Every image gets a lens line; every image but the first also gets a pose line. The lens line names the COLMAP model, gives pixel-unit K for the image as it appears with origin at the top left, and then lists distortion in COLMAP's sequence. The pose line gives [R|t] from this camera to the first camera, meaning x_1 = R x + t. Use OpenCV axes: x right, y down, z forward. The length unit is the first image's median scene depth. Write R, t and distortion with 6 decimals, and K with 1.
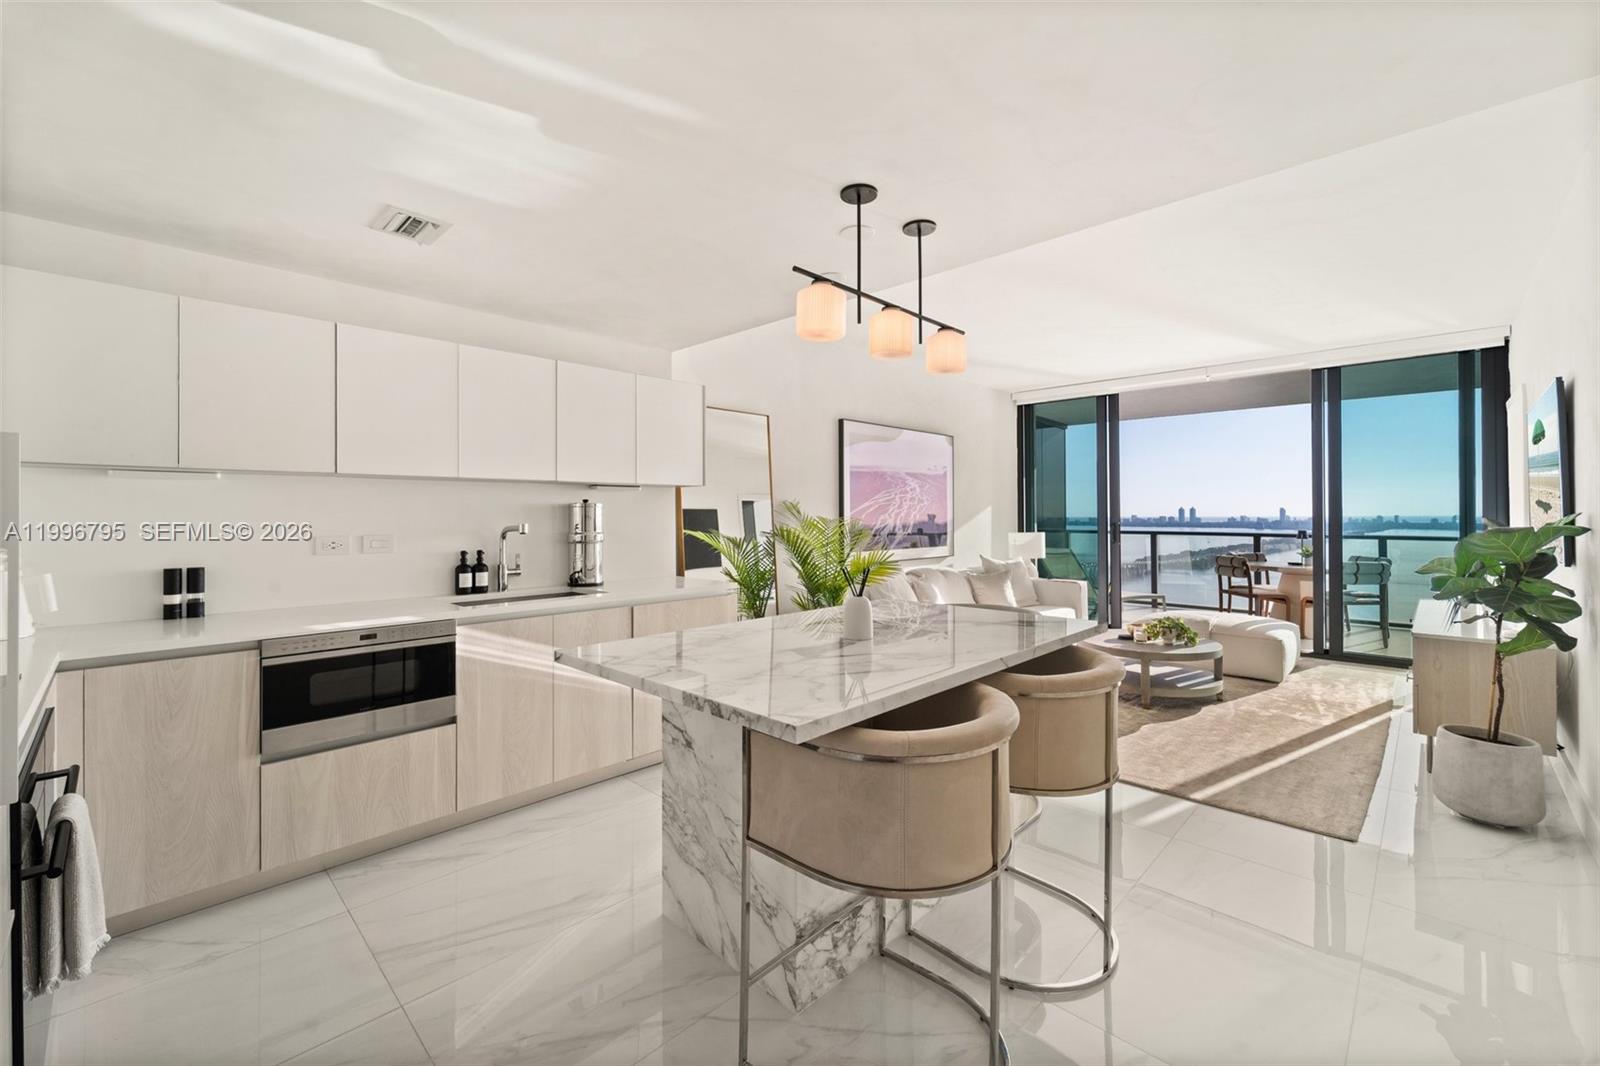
lens RADIAL K [[651.0, 0, 799.7], [0, 651.0, 509.5], [0, 0, 1]] dist [0.000130, -0.000998]
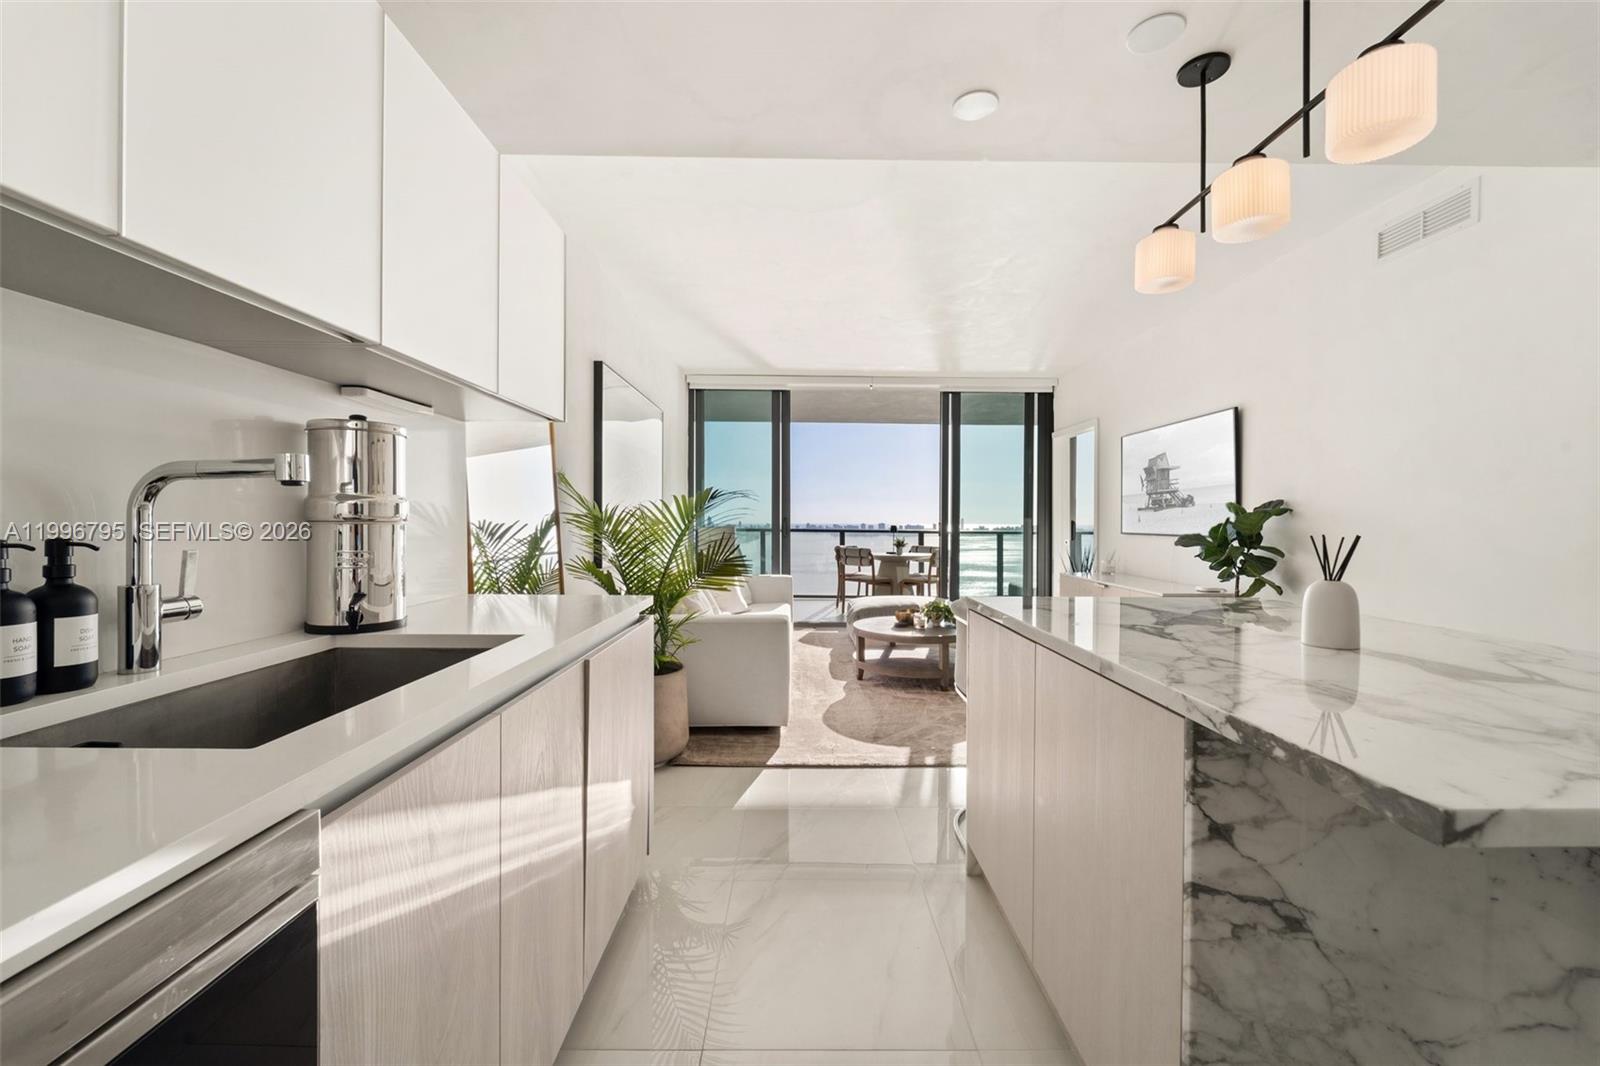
lens RADIAL K [[647.6, 0, 804.1], [0, 647.6, 521.5], [0, 0, 1]] dist [0.000379, -0.000104]
pose [[0.708737, 0.006988, 0.705438, -0.328421], [-0.014377, 0.999886, 0.004539, 0.035341], [-0.705326, -0.013359, 0.708757, 0.410667]]
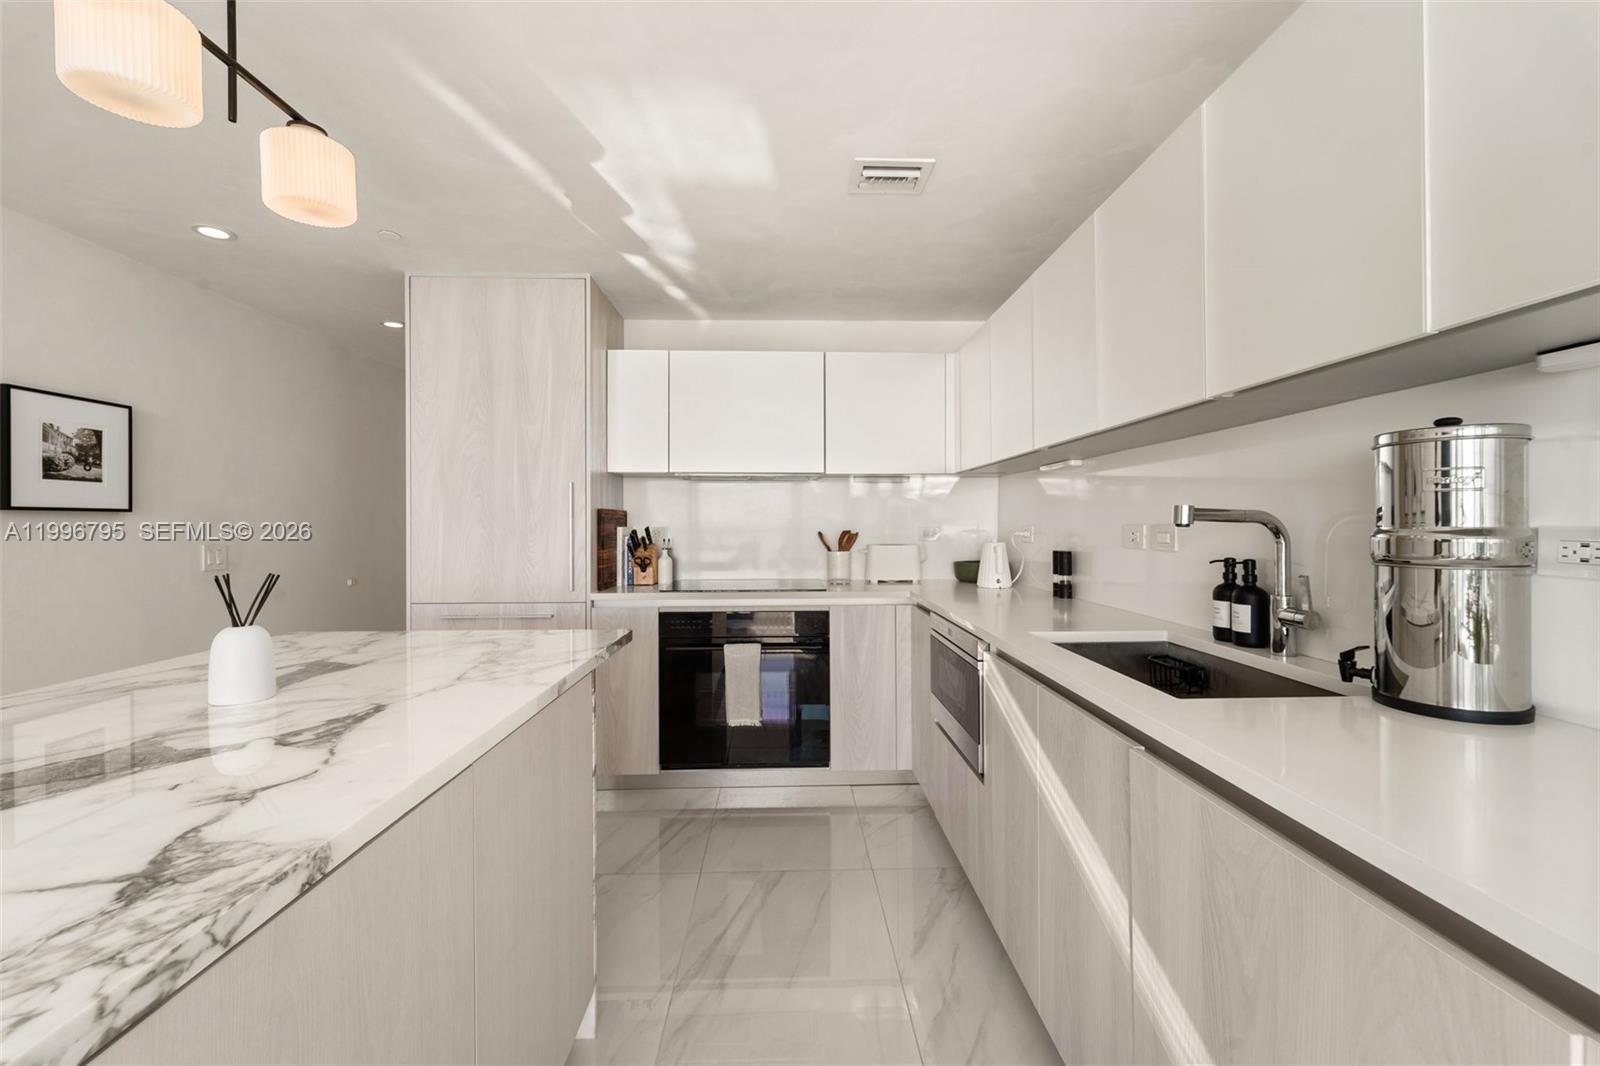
lens RADIAL K [[647.6, 0, 804.1], [0, 647.6, 521.5], [0, 0, 1]] dist [0.000379, -0.000104]
pose [[-0.692206, 0.007068, -0.721666, 0.070445], [0.017051, 0.999833, -0.006563, 0.022102], [0.721499, -0.016848, -0.692210, 0.782972]]
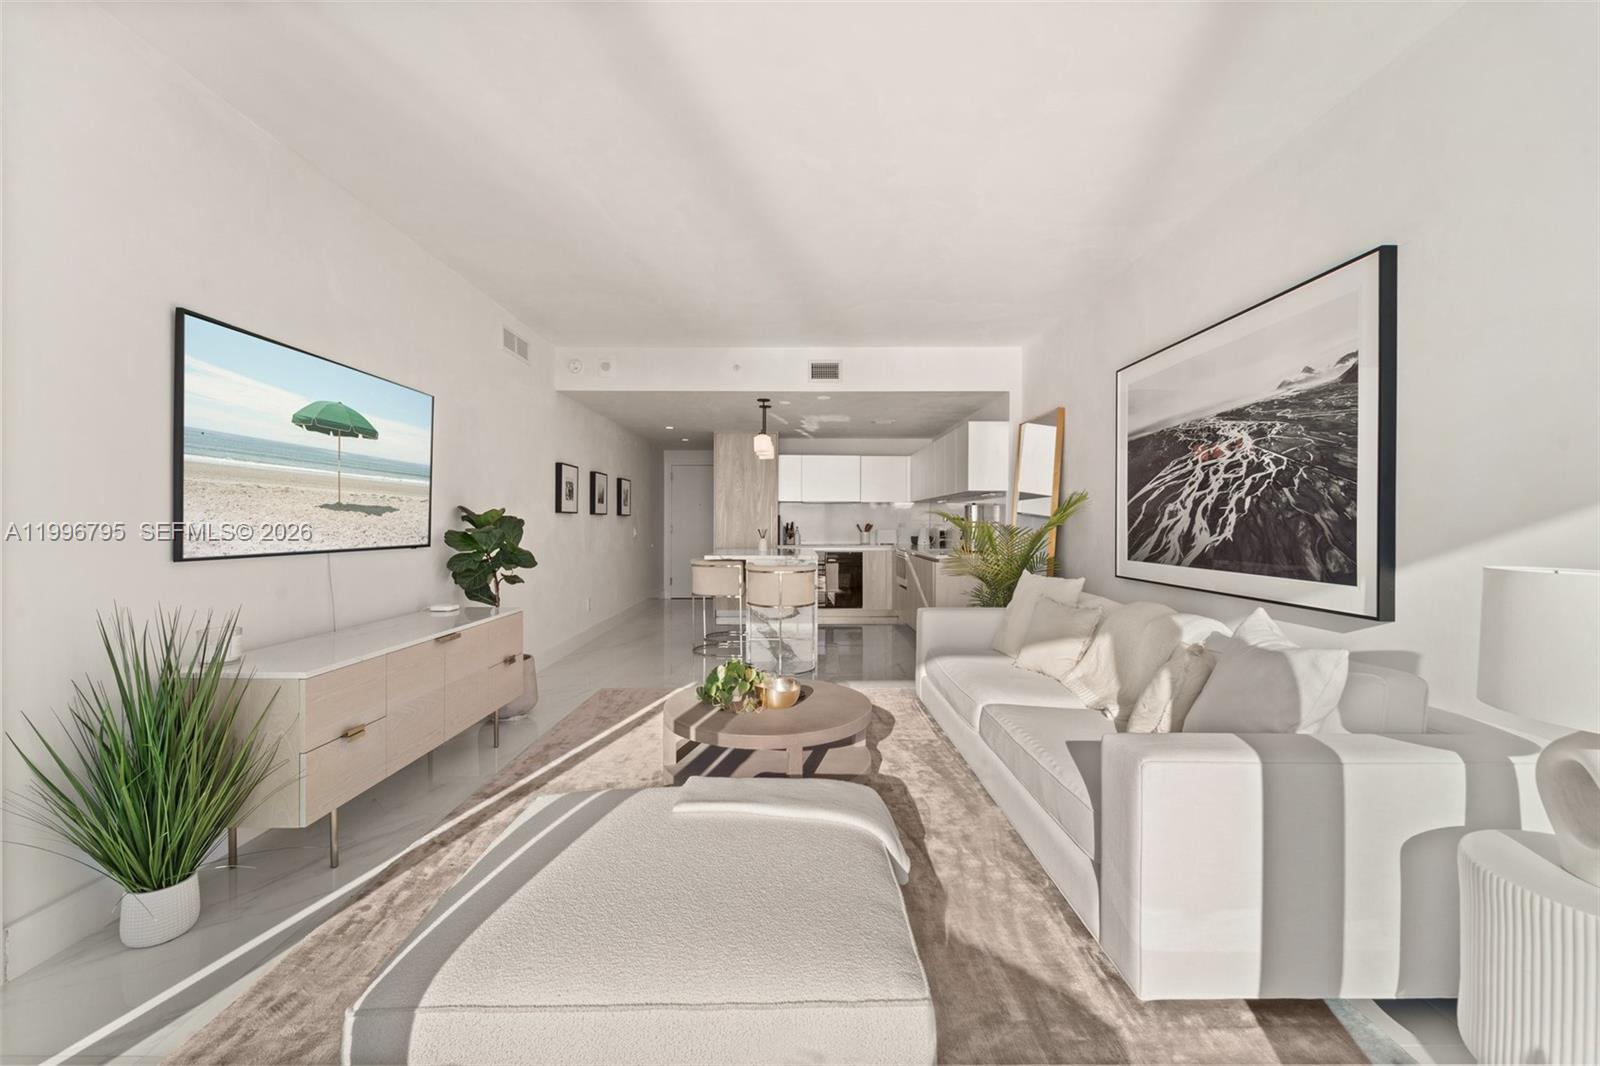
lens RADIAL K [[647.6, 0, 804.1], [0, 647.6, 521.5], [0, 0, 1]] dist [0.000379, -0.000104]
pose [[-0.702837, 0.000223, -0.711351, 0.956583], [0.006603, 0.999959, -0.006211, 0.032433], [0.711321, -0.009062, -0.702809, 1.482312]]
